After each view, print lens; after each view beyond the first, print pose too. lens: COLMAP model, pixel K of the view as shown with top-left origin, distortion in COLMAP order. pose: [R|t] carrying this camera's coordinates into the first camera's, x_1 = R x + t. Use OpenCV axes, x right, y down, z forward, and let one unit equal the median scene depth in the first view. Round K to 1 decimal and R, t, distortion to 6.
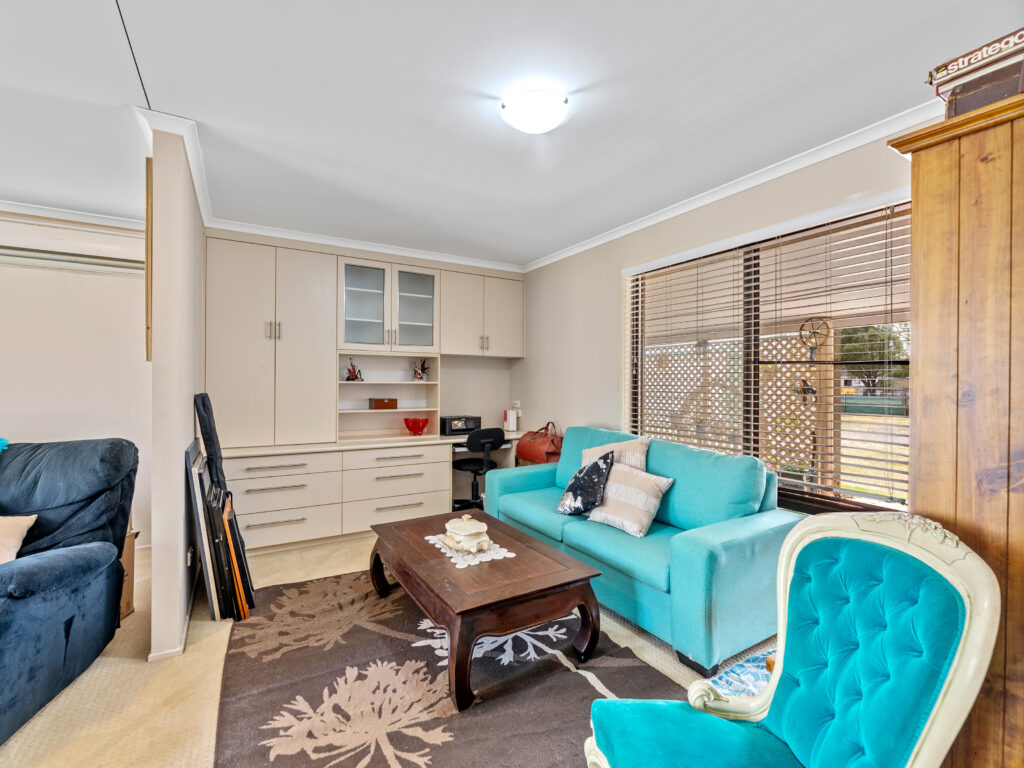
lens RADIAL K [[460.0, 0, 513.7], [0, 460.0, 387.1], [0, 0, 1]] dist [-0.001450, -0.001368]
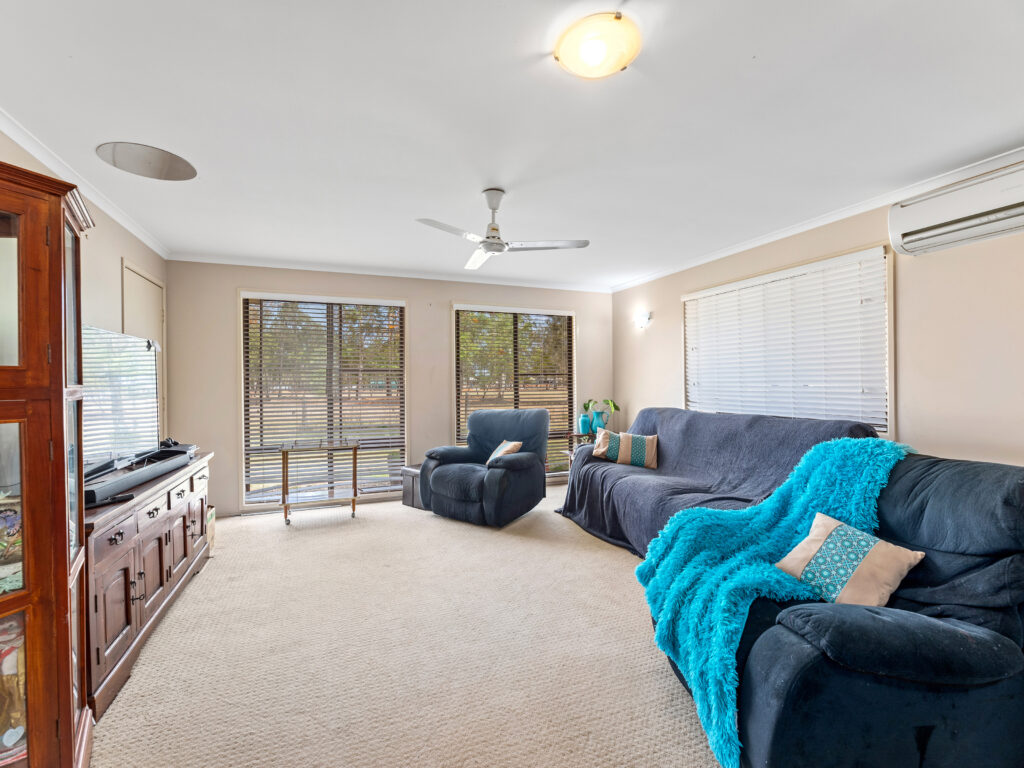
lens RADIAL K [[460.0, 0, 511.7], [0, 460.0, 386.2], [0, 0, 1]] dist [-0.001450, -0.001368]
pose [[-0.159128, 0.002048, -0.987256, -0.090148], [0.007382, 0.999972, 0.000884, -0.001772], [0.987230, -0.007147, -0.159139, 0.224499]]
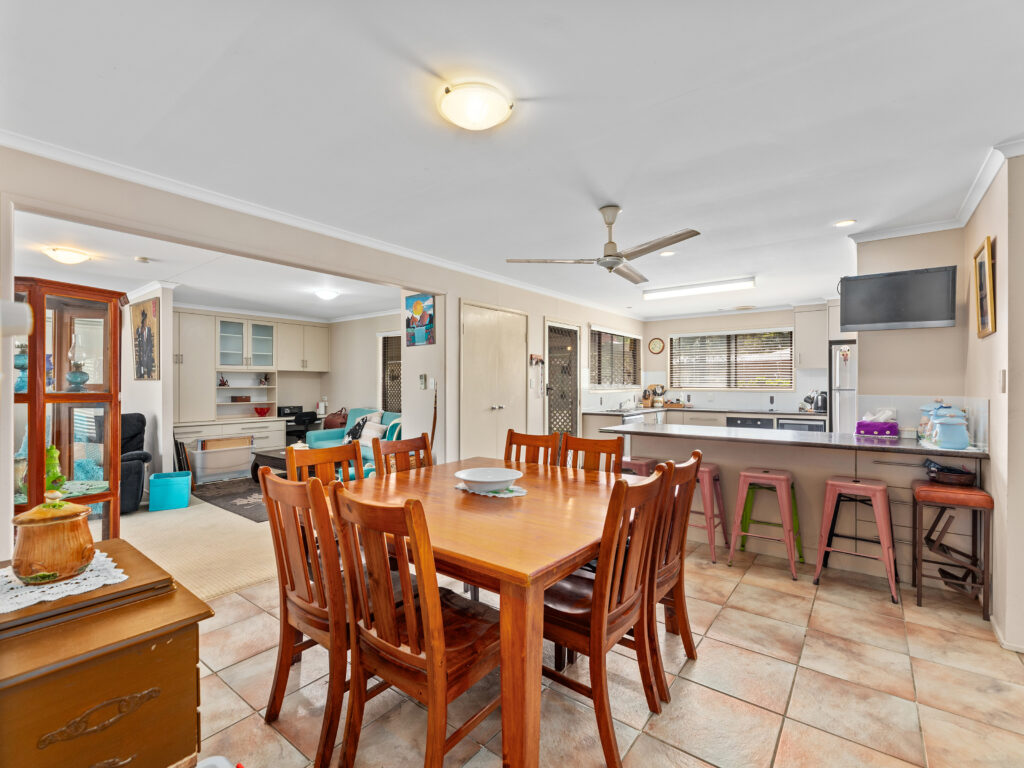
lens RADIAL K [[460.0, 0, 515.8], [0, 460.0, 387.6], [0, 0, 1]] dist [-0.001450, -0.001368]
pose [[0.926707, -0.003858, 0.375766, 0.026936], [0.001193, 0.999972, 0.007325, -0.019871], [-0.375783, -0.006340, 0.926686, -1.040438]]
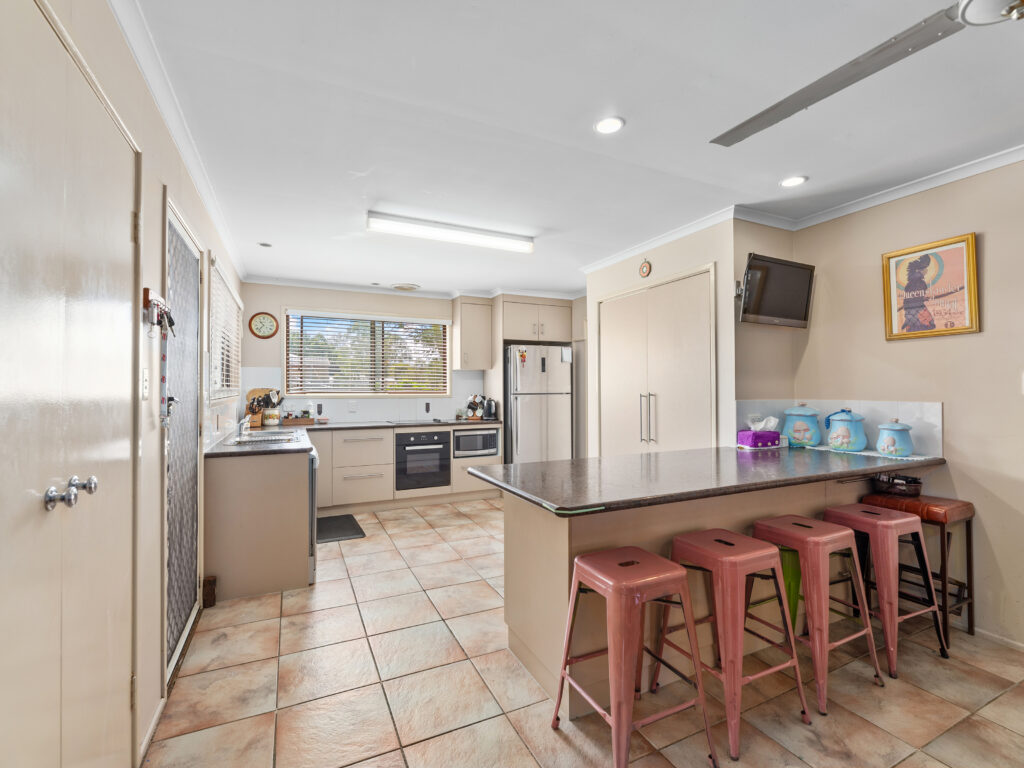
lens RADIAL K [[460.0, 0, 510.9], [0, 460.0, 385.0], [0, 0, 1]] dist [-0.001450, -0.001368]
pose [[0.097078, 0.007871, 0.995246, 0.207024], [0.001155, 0.999967, -0.008021, -0.016308], [-0.995276, 0.001928, 0.097066, -0.151749]]
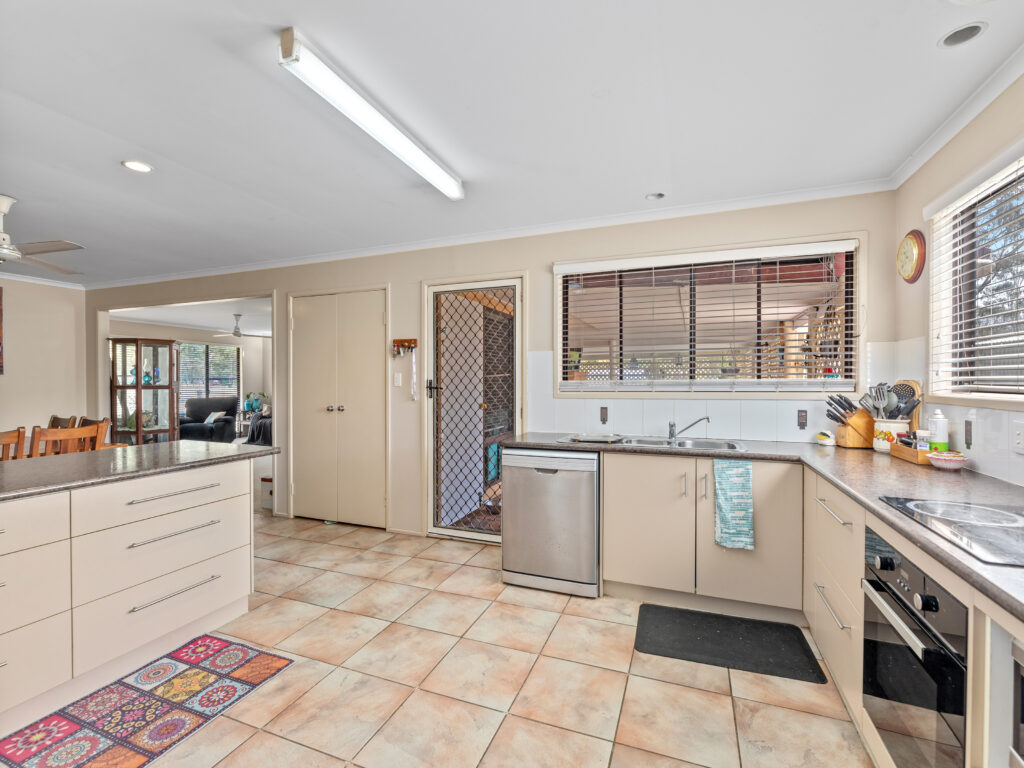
lens RADIAL K [[460.0, 0, 521.9], [0, 460.0, 380.5], [0, 0, 1]] dist [-0.001450, -0.001368]
pose [[0.627875, 0.000489, -0.778314, 1.469796], [0.002614, 0.999993, 0.002737, -0.025673], [0.778310, -0.003753, 0.627869, -0.196549]]
